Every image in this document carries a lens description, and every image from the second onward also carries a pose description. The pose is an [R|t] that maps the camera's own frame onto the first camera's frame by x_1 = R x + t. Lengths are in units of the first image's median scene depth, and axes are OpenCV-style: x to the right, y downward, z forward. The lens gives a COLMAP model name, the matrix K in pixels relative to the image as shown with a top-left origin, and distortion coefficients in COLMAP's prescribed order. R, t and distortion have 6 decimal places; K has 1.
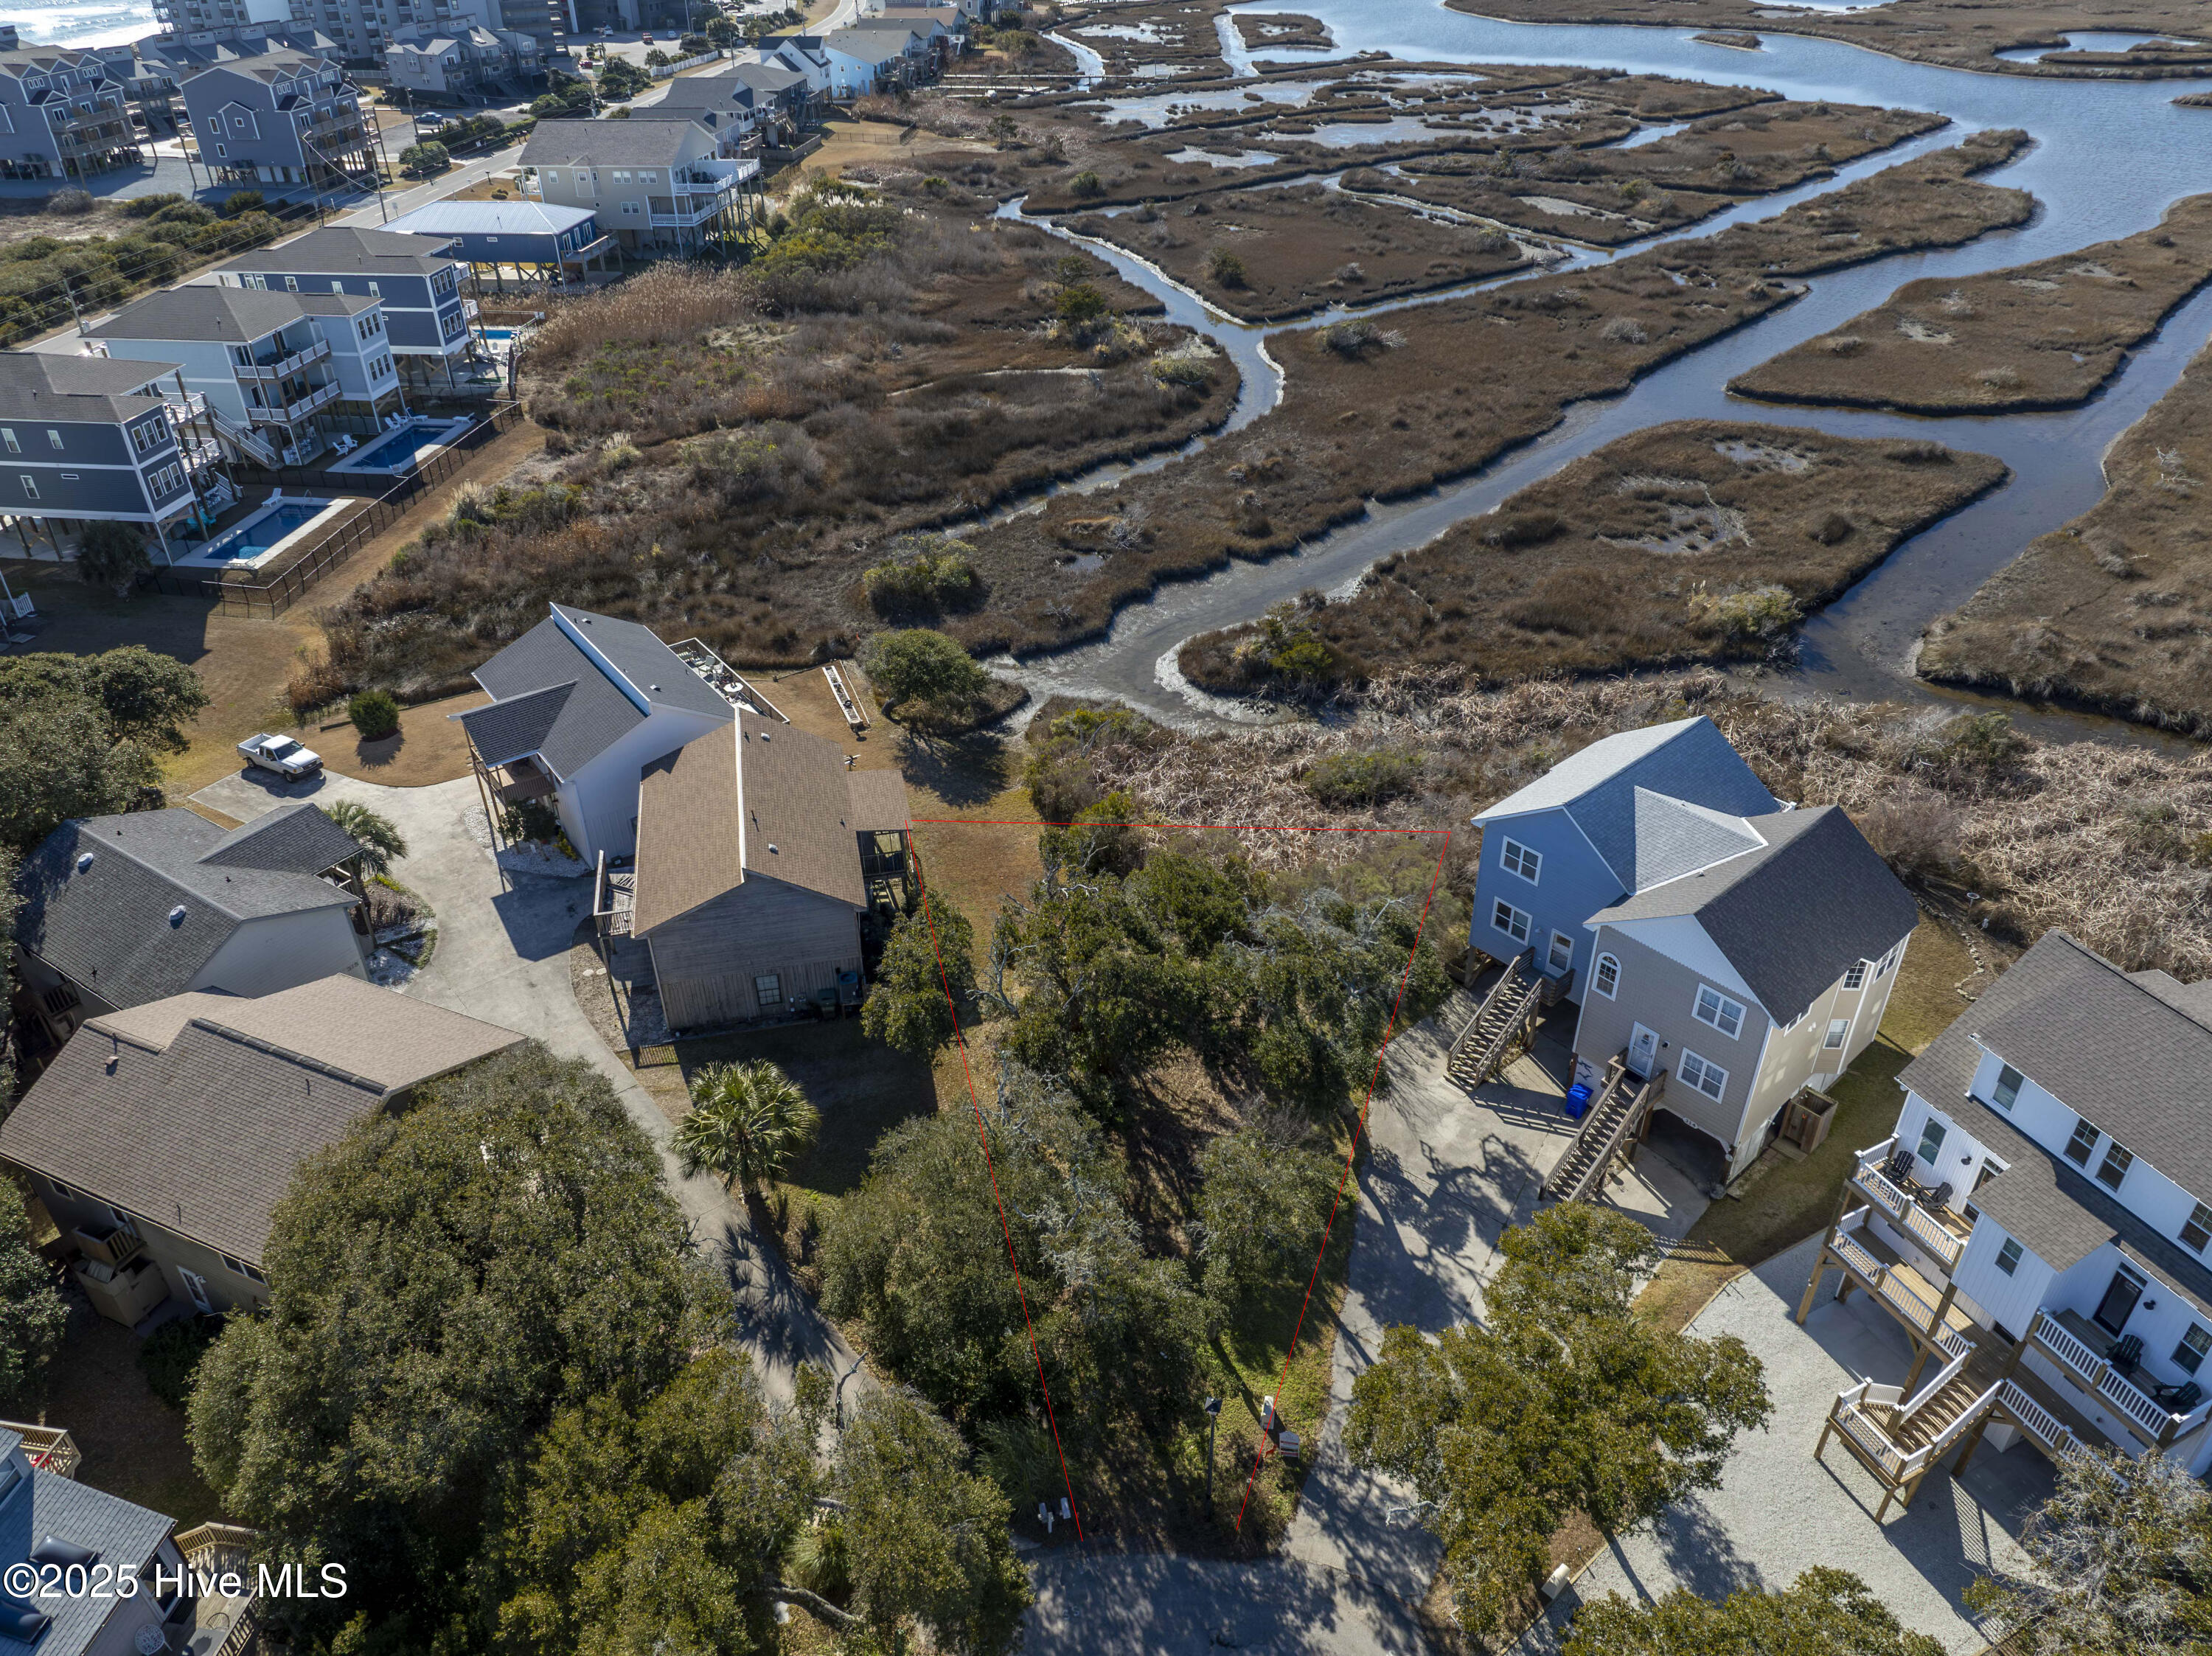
lens RADIAL K [[1551.2, 0, 1102.6], [0, 1551.2, 832.4], [0, 0, 1]] dist [-0.040935, 0.001206]
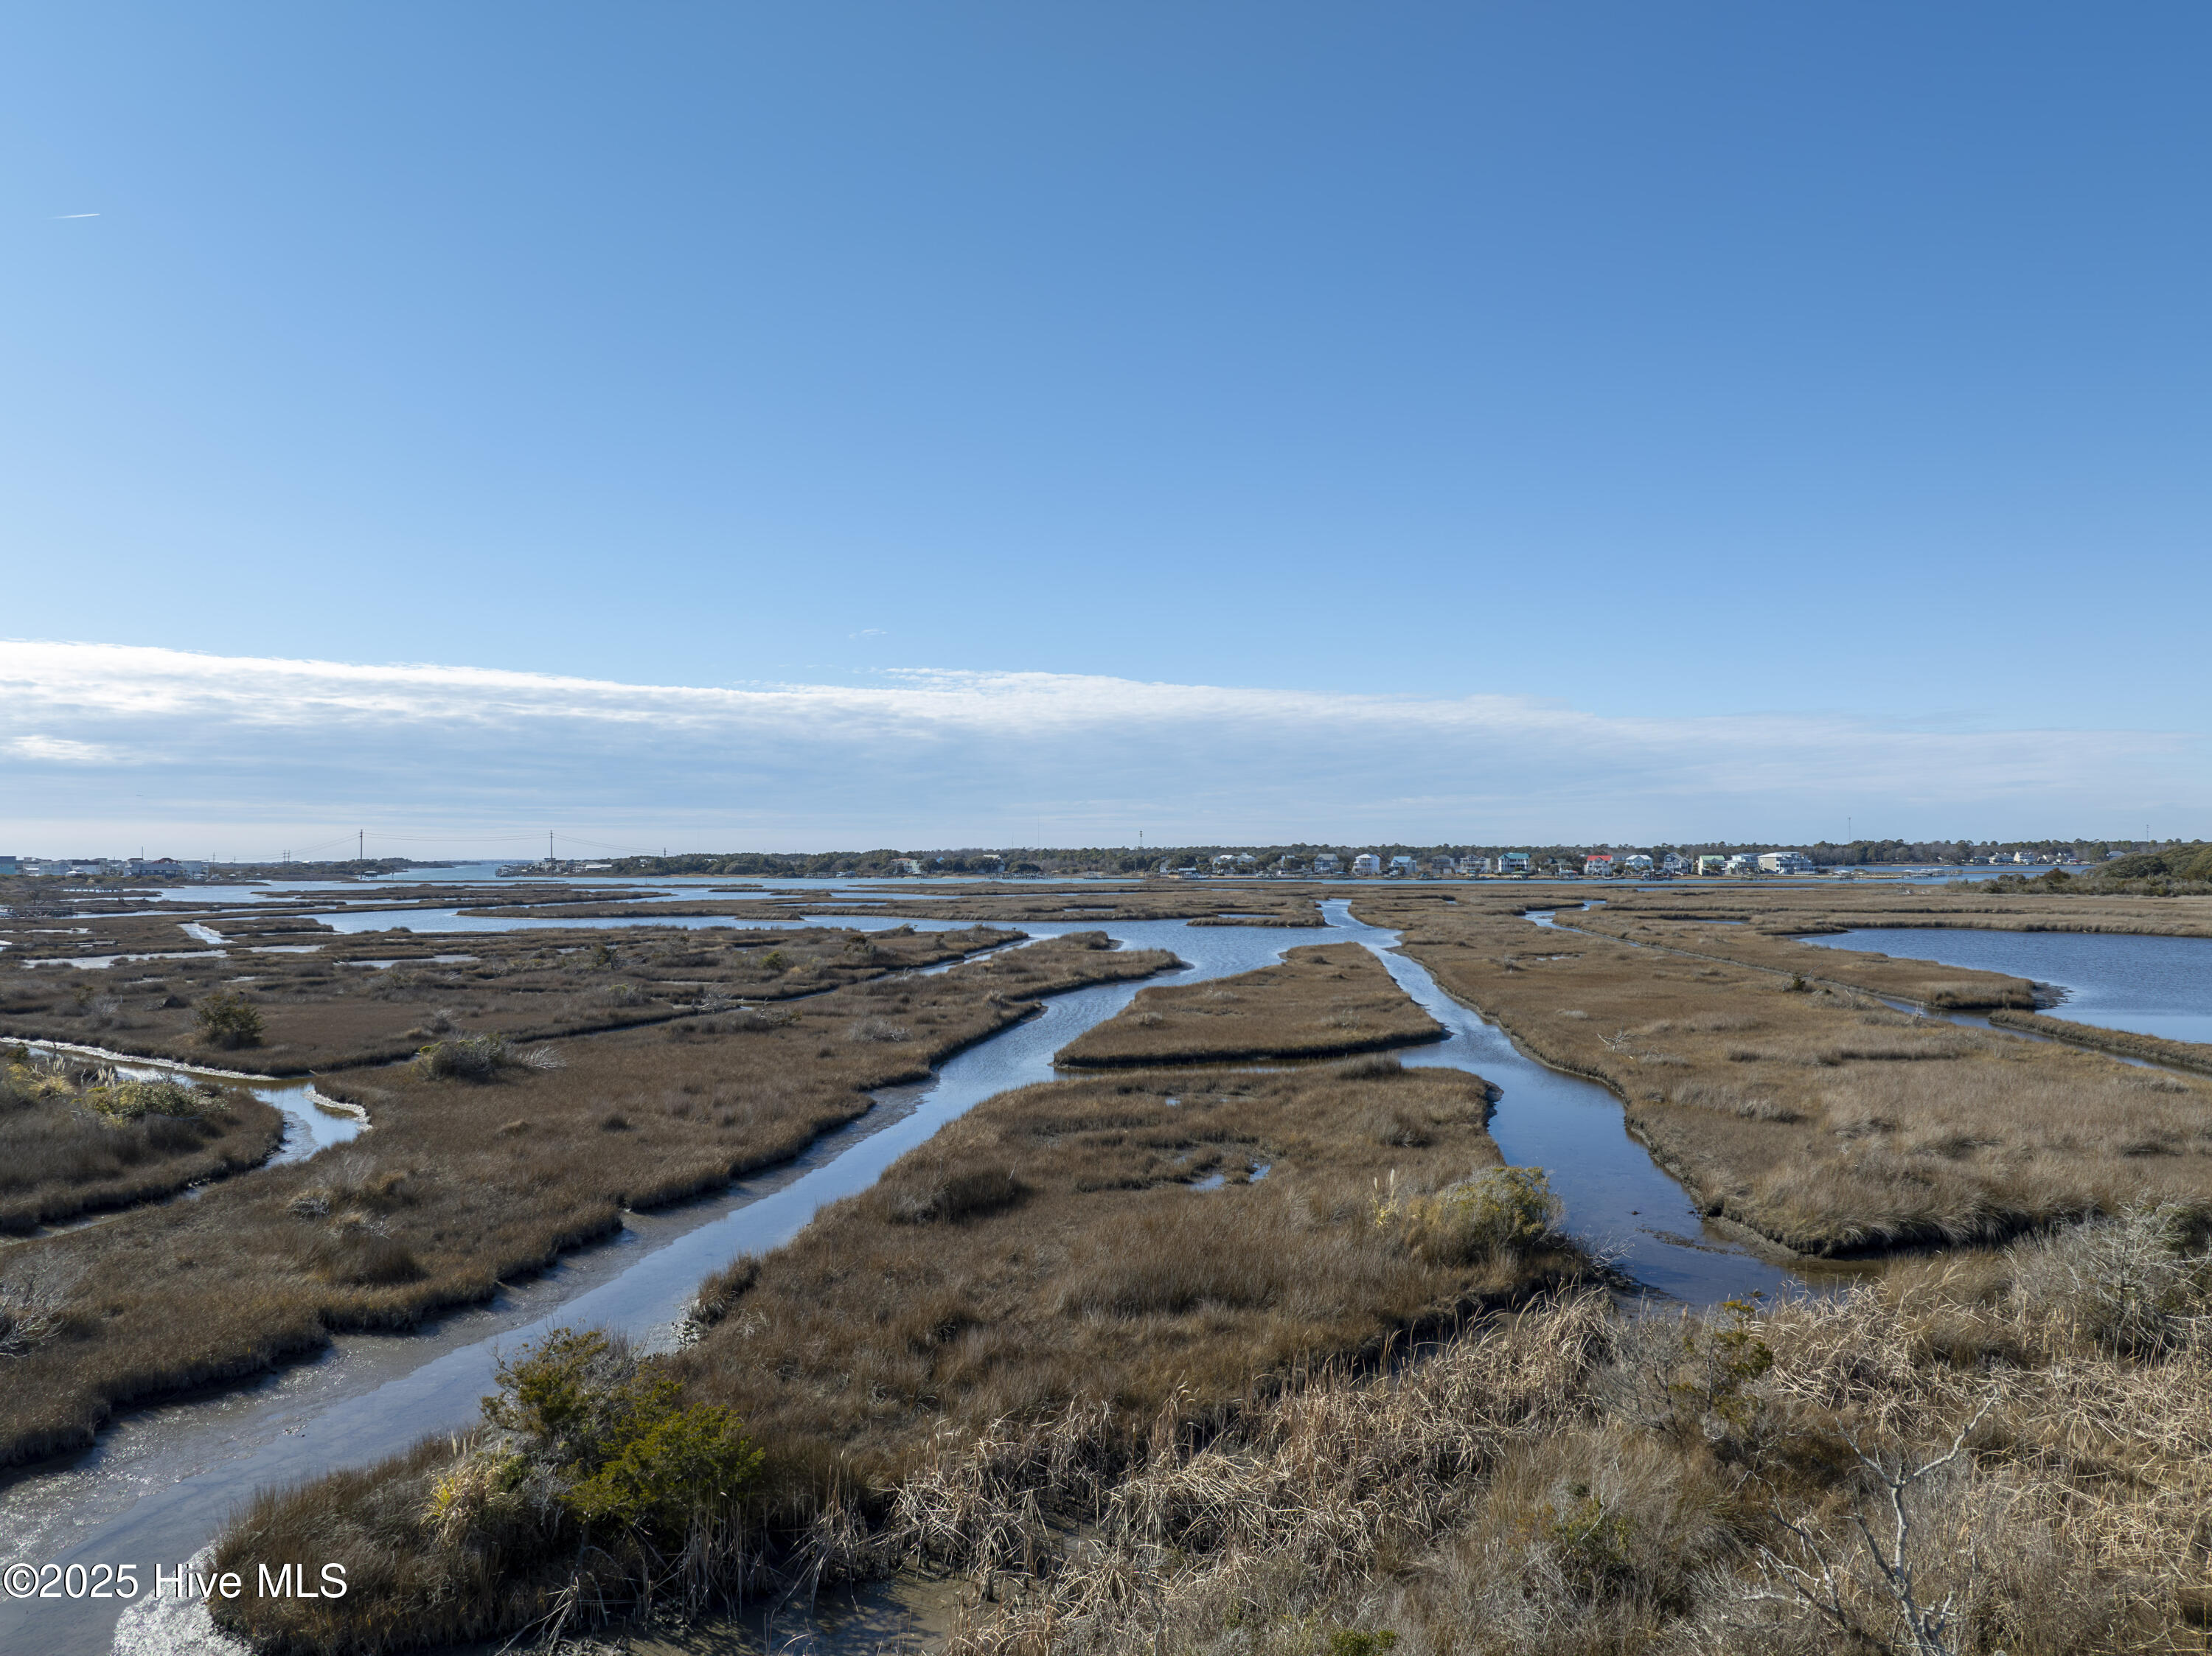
lens RADIAL K [[1554.3, 0, 1124.9], [0, 1554.3, 807.5], [0, 0, 1]] dist [-0.042014, 0.007855]
pose [[0.812246, 0.035597, 0.582227, 0.018156], [0.313226, 0.815408, -0.486826, -0.040646], [-0.492083, 0.577791, 0.651162, 0.654326]]
